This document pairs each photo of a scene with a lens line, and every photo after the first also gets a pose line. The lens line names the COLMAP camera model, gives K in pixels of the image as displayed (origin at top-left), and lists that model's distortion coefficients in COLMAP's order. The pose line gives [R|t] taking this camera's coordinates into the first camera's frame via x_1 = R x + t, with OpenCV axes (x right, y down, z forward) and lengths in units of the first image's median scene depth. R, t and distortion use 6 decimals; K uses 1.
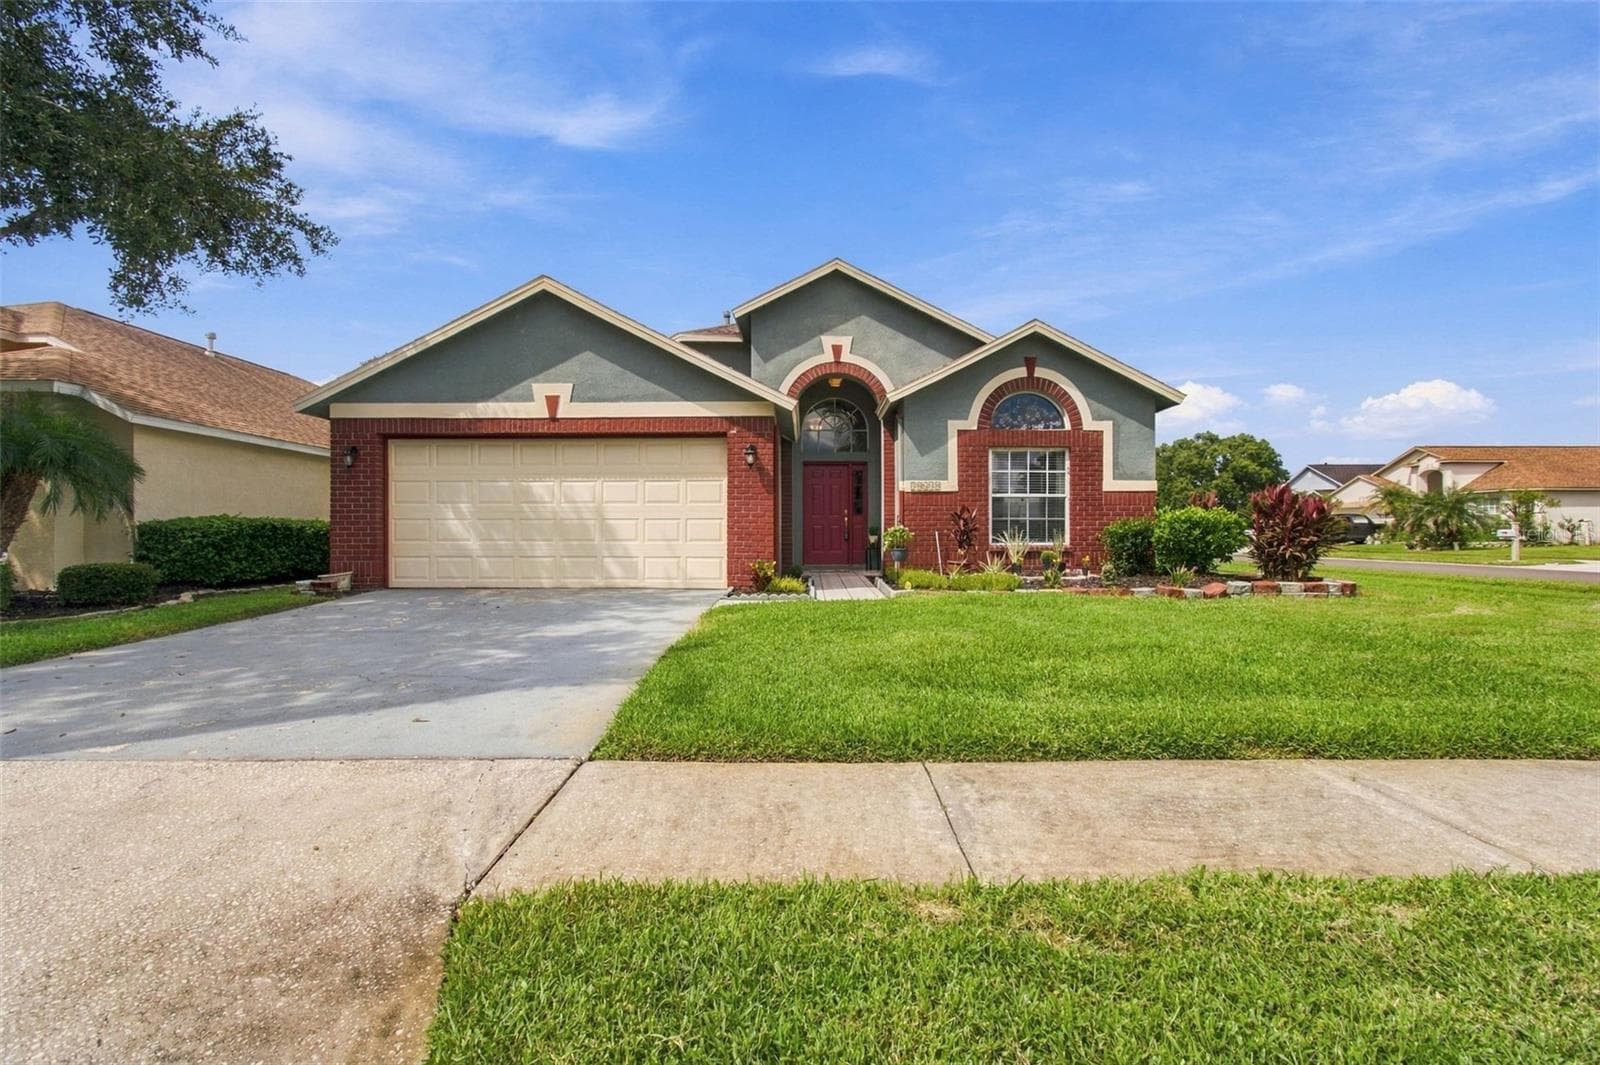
lens RADIAL K [[717.8, 0, 813.8], [0, 717.8, 537.4], [0, 0, 1]] dist [-0.004255, 0.000395]
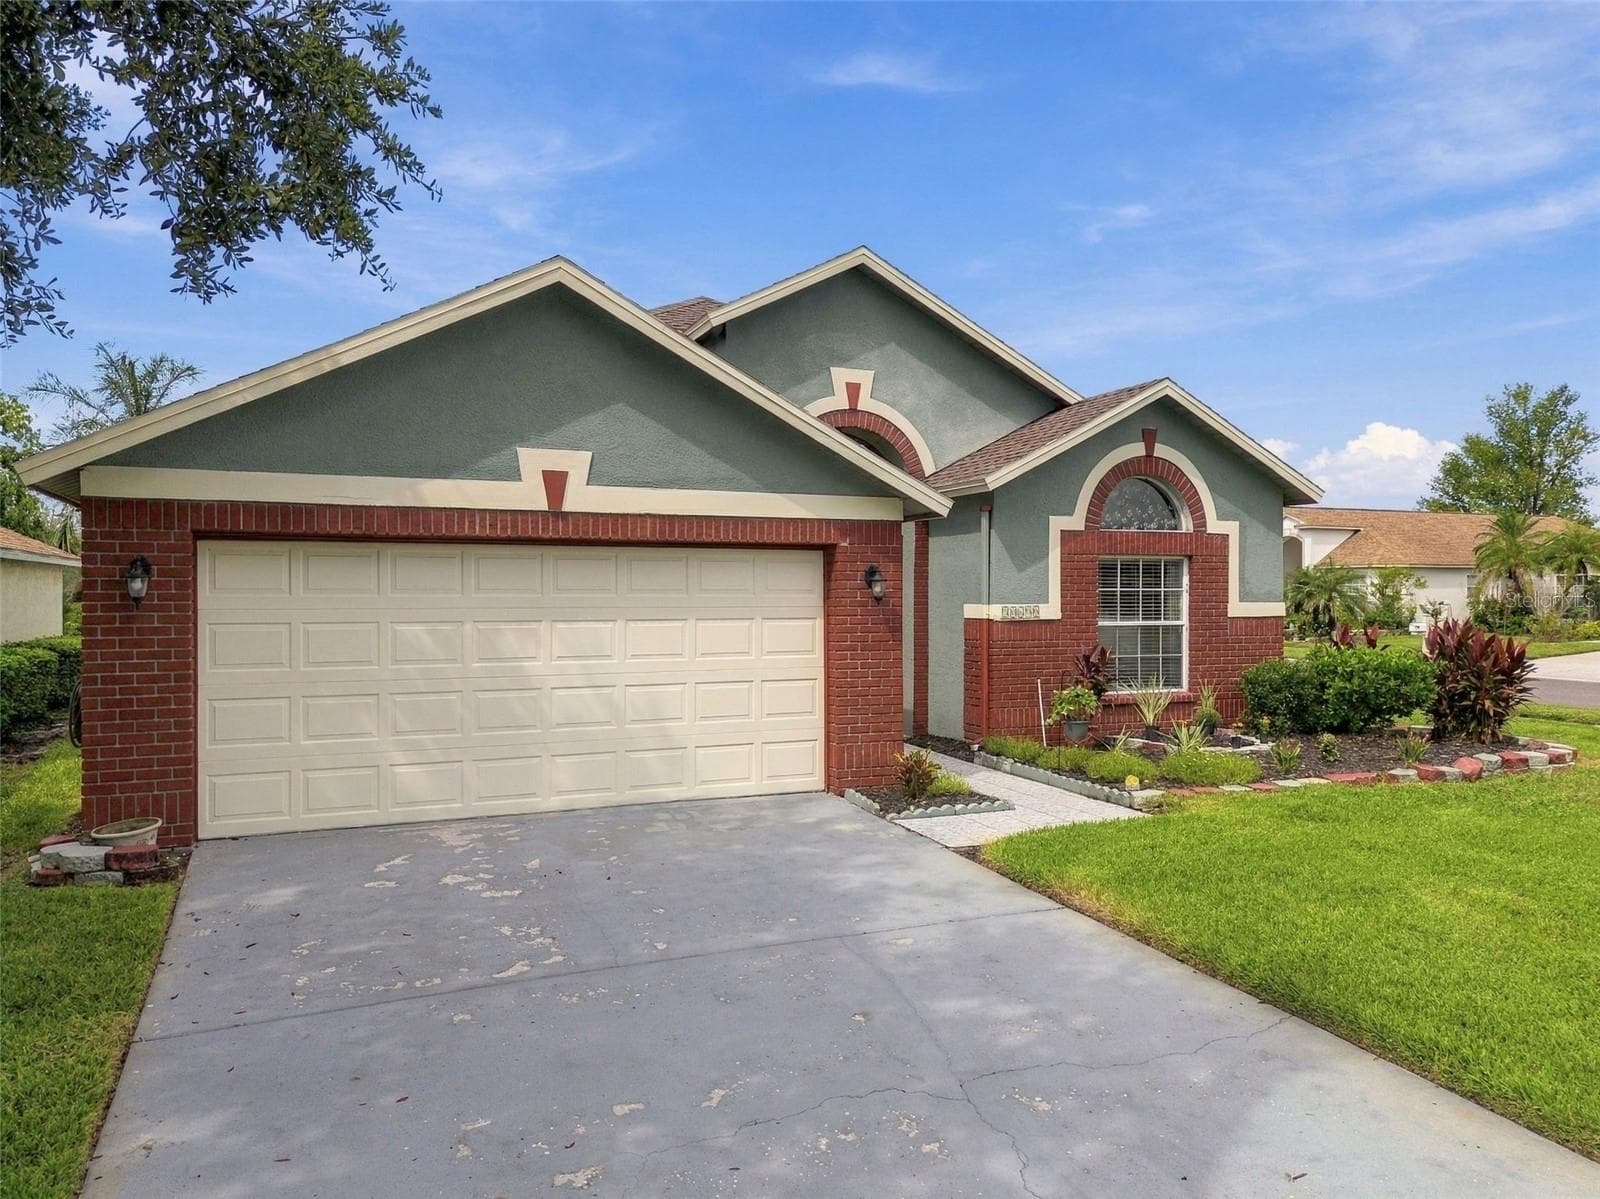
lens RADIAL K [[1143.2, 0, 800.0], [0, 1143.2, 599.5], [0, 0, 1]] dist [0.073086, -0.071697]
pose [[0.922510, -0.000718, 0.385973, -0.482670], [0.001341, 0.999998, -0.001346, -0.086960], [-0.385971, 0.001759, 0.922509, 0.089344]]
